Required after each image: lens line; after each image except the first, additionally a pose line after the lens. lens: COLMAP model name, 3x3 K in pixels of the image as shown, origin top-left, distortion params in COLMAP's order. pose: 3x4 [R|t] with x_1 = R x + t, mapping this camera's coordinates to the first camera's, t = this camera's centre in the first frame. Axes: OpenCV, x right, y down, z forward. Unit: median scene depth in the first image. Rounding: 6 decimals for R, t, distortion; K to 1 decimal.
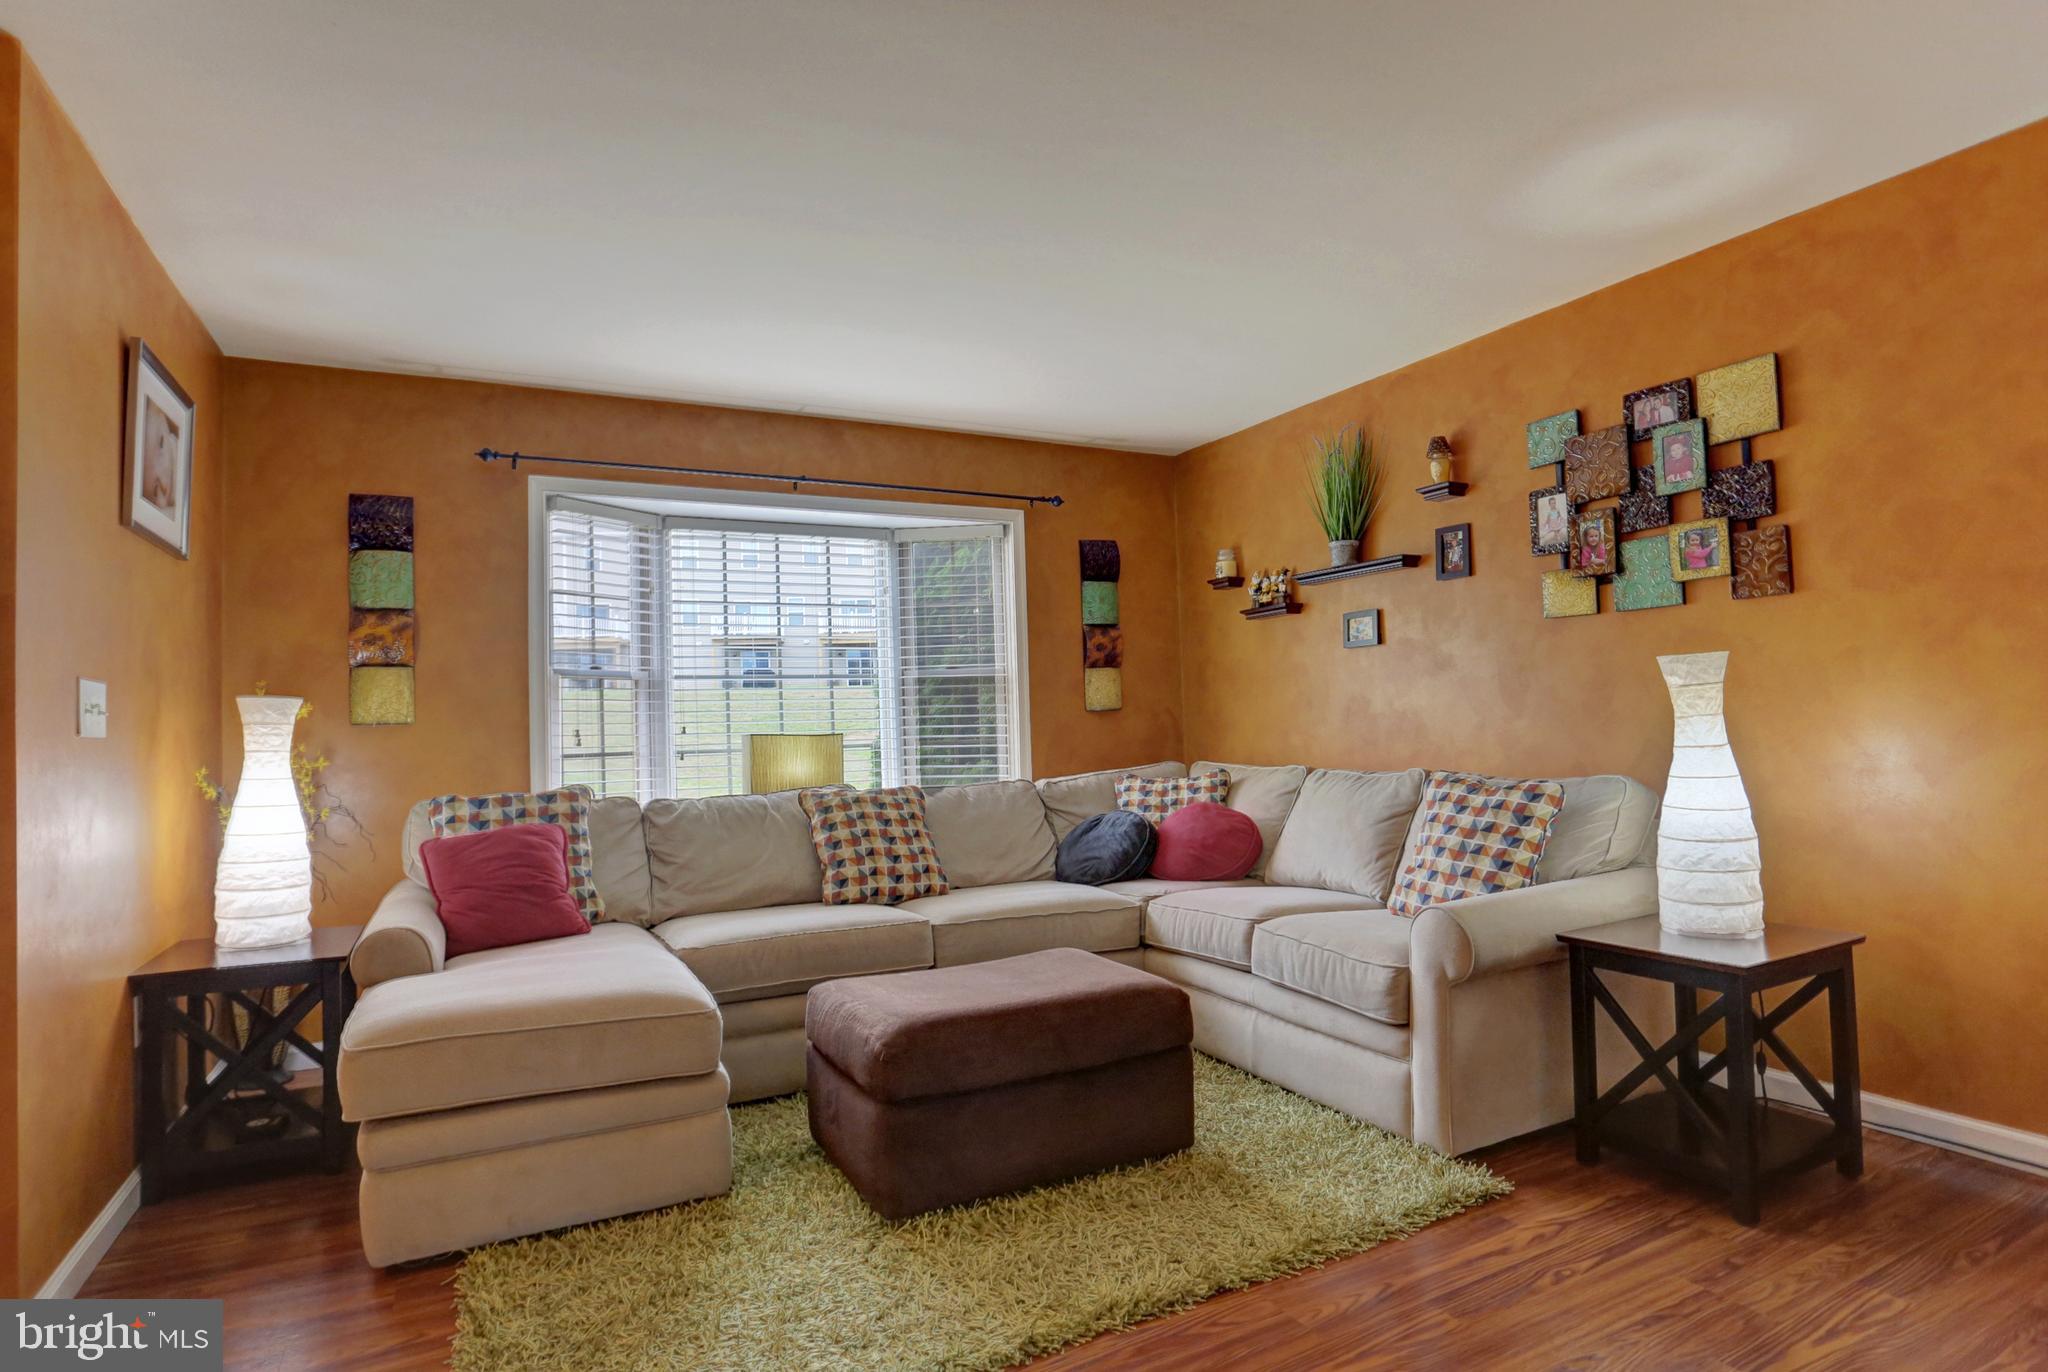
lens RADIAL K [[1073.6, 0, 1025.3], [0, 1073.6, 684.9], [0, 0, 1]] dist [-0.077210, 0.038839]
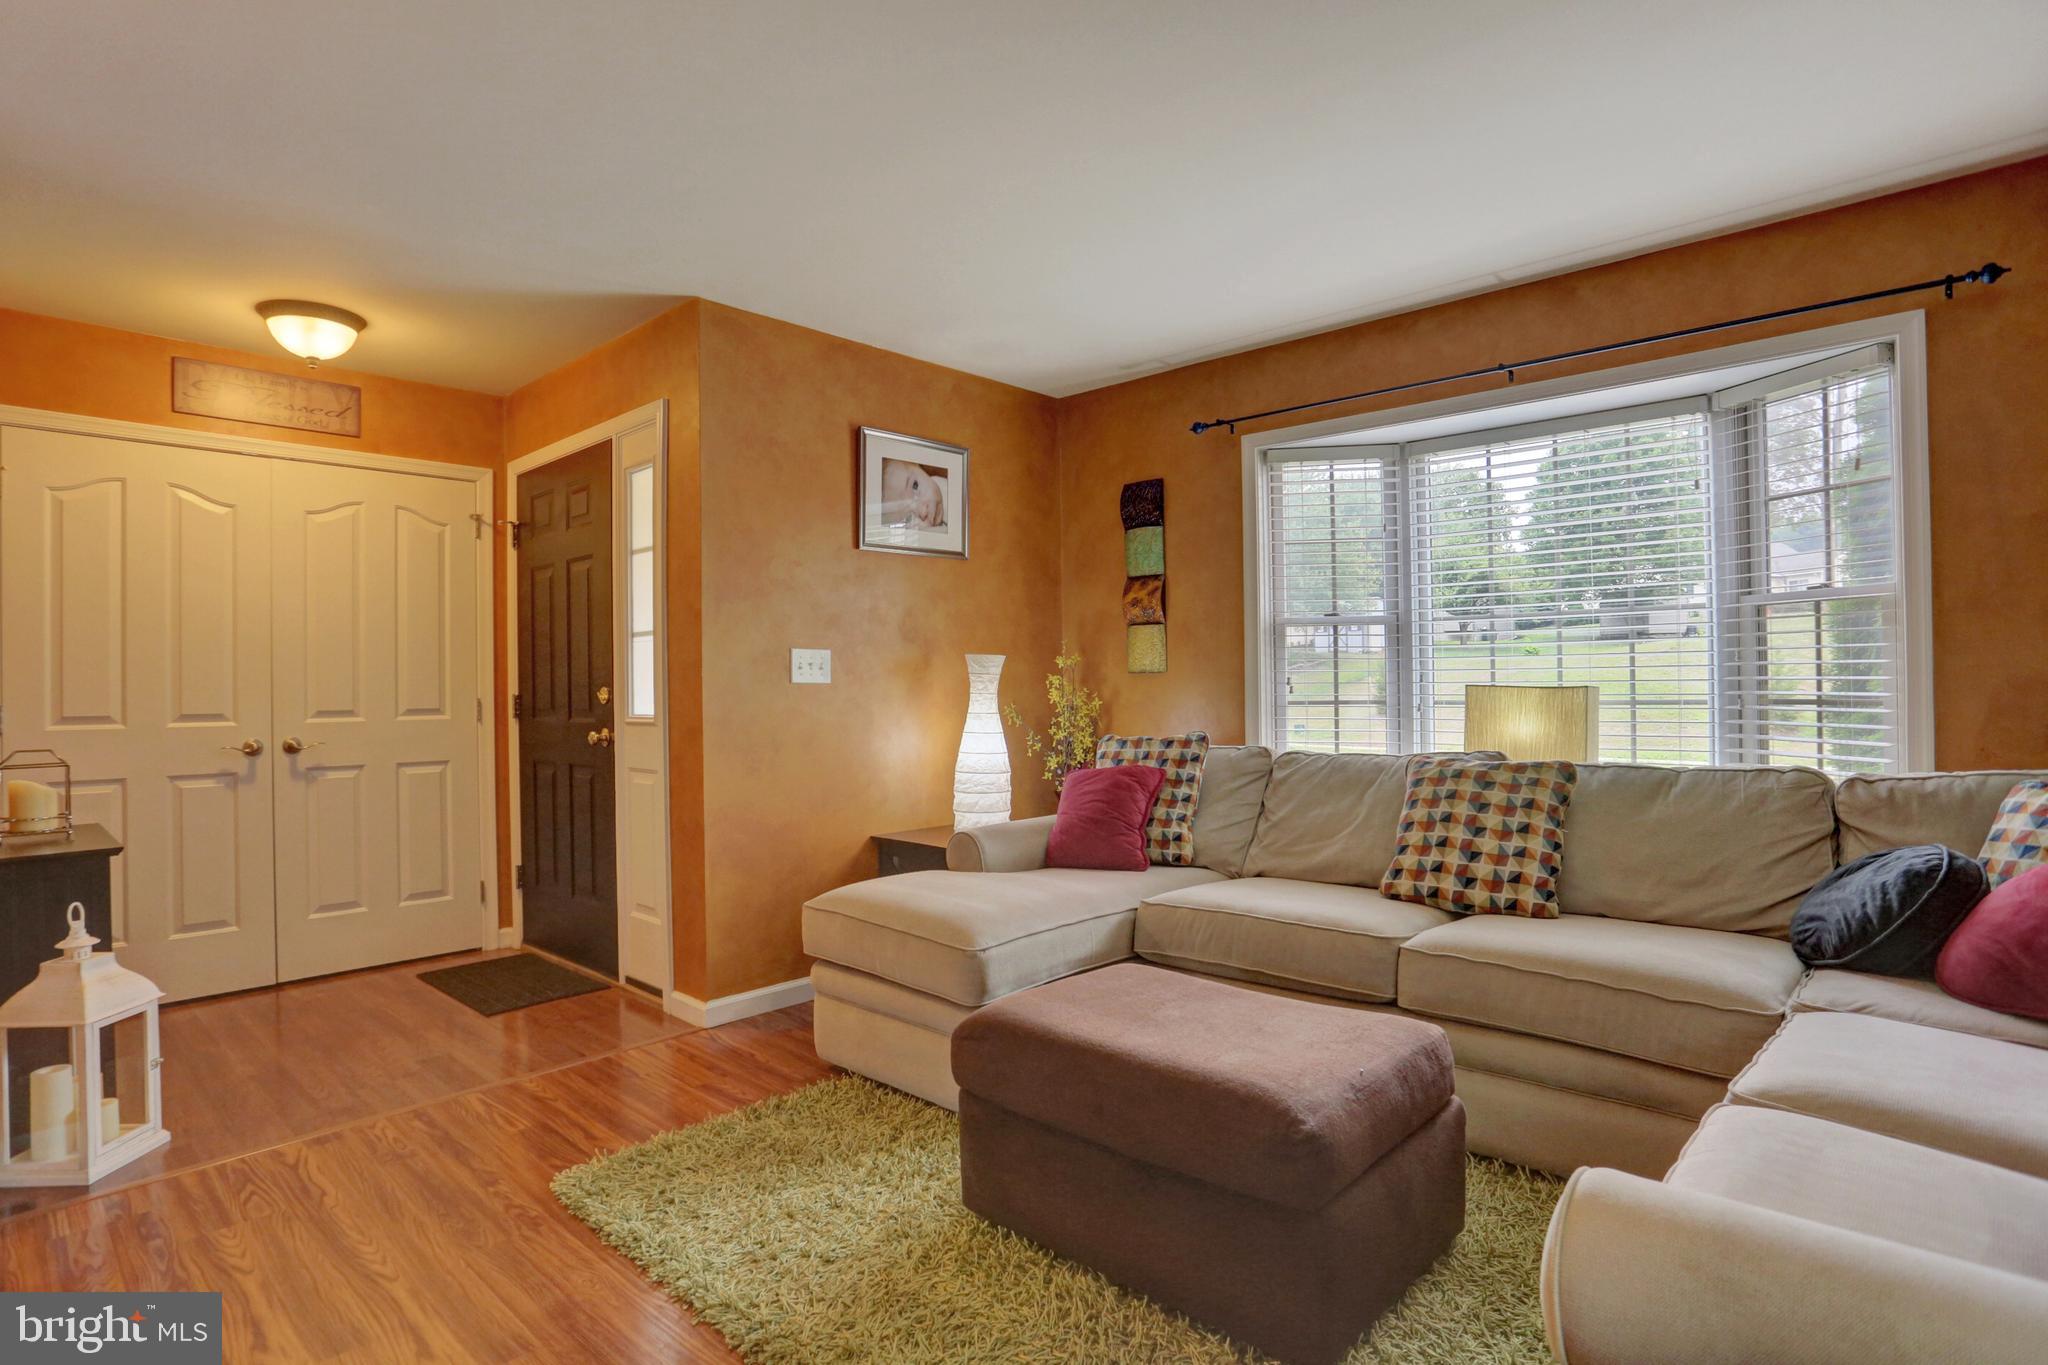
lens RADIAL K [[1040.9, 0, 1011.2], [0, 1040.9, 675.6], [0, 0, 1]] dist [-0.055232, 0.028815]
pose [[0.348437, 0.013064, -0.937241, 0.447321], [0.035167, 0.999017, 0.026999, 0.003486], [0.936672, -0.042367, 0.347635, 0.444789]]
